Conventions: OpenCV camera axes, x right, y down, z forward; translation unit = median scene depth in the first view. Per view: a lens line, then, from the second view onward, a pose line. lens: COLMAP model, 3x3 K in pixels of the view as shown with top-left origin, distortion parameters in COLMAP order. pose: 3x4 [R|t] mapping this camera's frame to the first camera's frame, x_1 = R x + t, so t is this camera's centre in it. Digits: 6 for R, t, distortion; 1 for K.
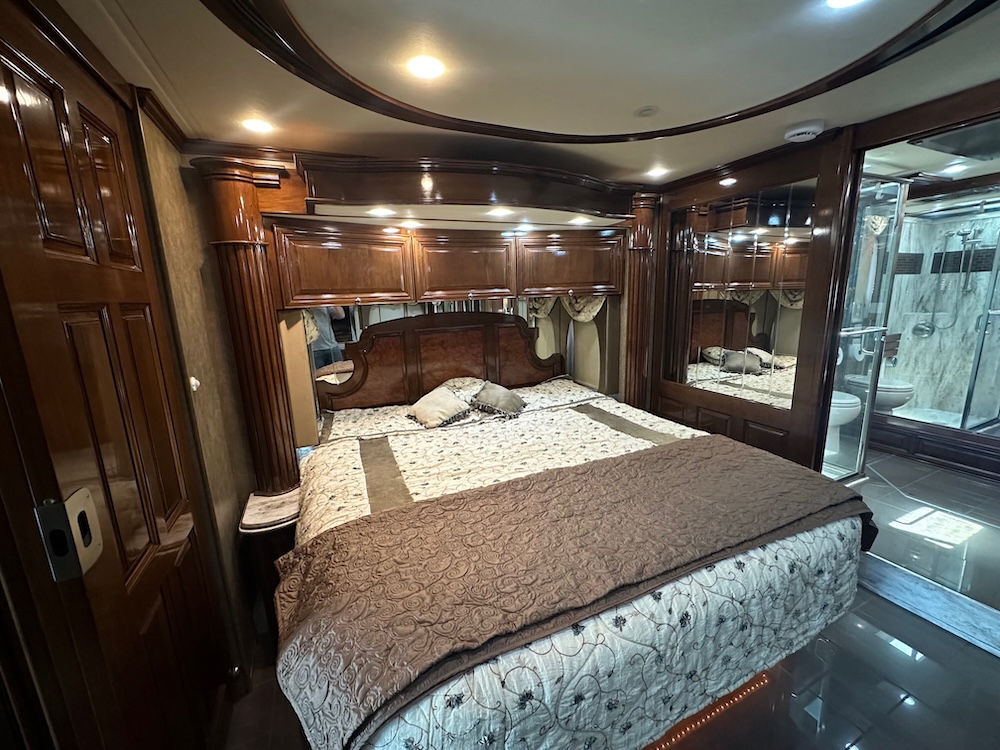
lens RADIAL K [[400.9, 0, 498.7], [0, 400.9, 370.1], [0, 0, 1]] dist [-0.000533, -0.000065]
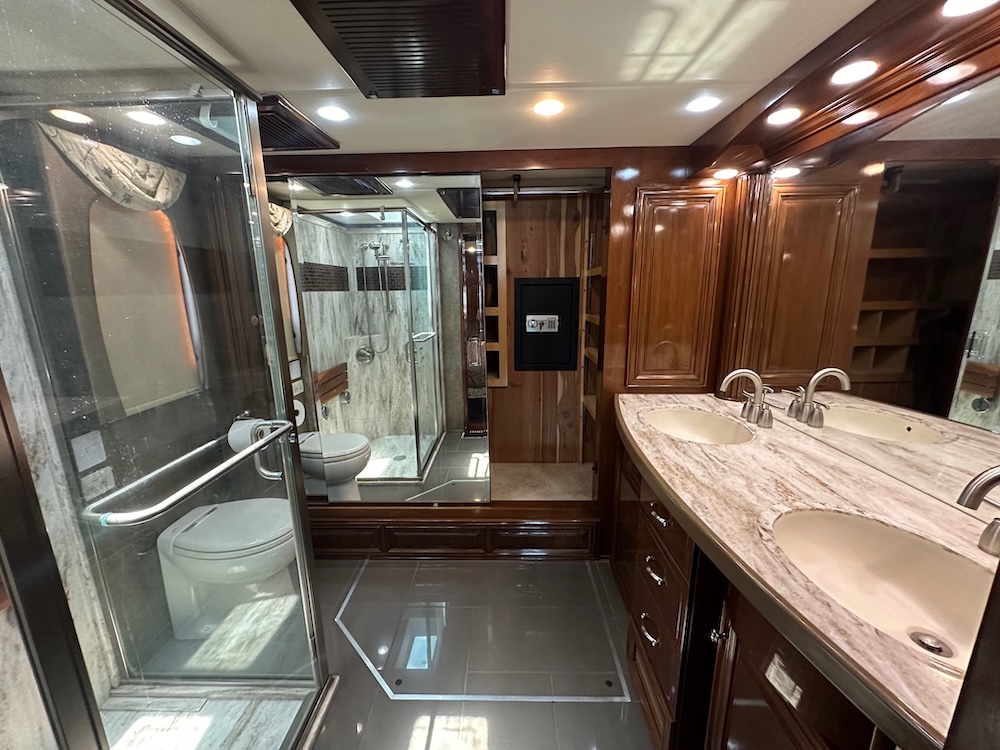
lens RADIAL K [[400.9, 0, 501.7], [0, 400.9, 375.0], [0, 0, 1]] dist [-0.000533, -0.000065]
pose [[0.433876, -0.169161, 0.884950, 0.409041], [0.175223, 0.979305, 0.101289, -0.094329], [-0.883769, 0.111117, 0.454538, 0.345276]]
